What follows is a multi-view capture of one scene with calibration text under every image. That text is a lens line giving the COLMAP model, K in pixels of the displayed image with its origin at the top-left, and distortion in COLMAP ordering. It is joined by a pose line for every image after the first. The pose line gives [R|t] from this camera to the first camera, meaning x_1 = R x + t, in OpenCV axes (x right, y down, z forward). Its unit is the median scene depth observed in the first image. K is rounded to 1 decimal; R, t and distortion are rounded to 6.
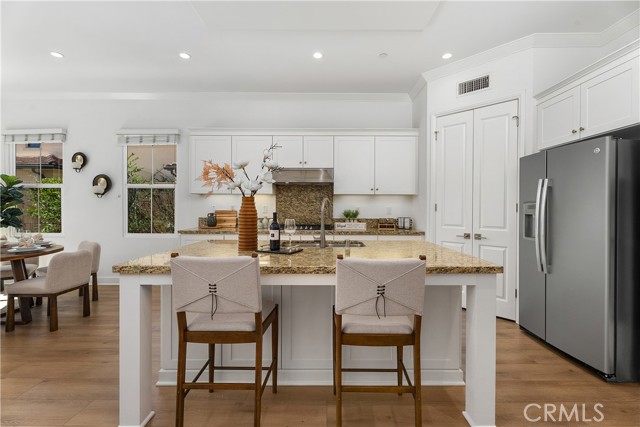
lens RADIAL K [[288.4, 0, 326.4], [0, 288.4, 210.5], [0, 0, 1]] dist [0.005215, 0.000358]
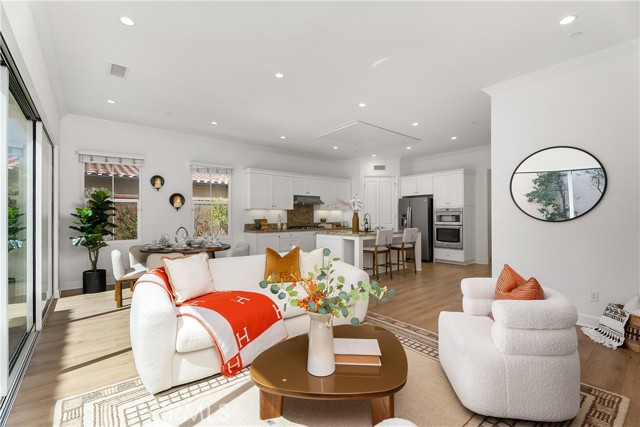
lens RADIAL K [[288.4, 0, 317.7], [0, 288.4, 216.8], [0, 0, 1]] dist [0.005215, 0.000358]
pose [[0.767689, -0.007996, 0.640772, -1.220907], [0.015244, 0.999867, -0.005786, 0.000949], [-0.640641, 0.014210, 0.767709, -0.468887]]
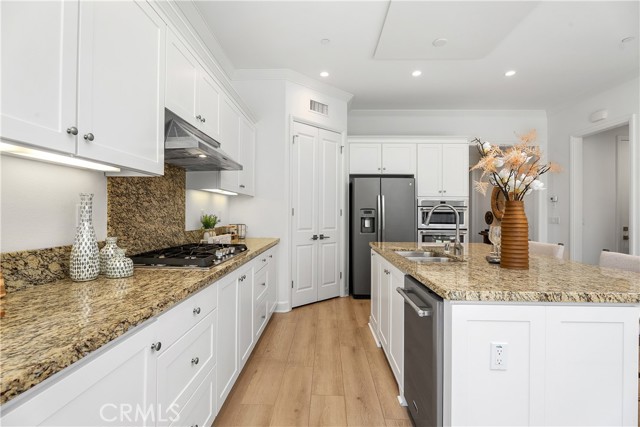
lens RADIAL K [[311.8, 0, 316.4], [0, 311.8, 212.7], [0, 0, 1]] dist [0.004304, 0.000291]
pose [[0.015185, -0.001497, 0.999884, -0.597565], [0.002433, 0.999996, 0.001460, -0.008880], [-0.999882, 0.002411, 0.015189, 0.791415]]
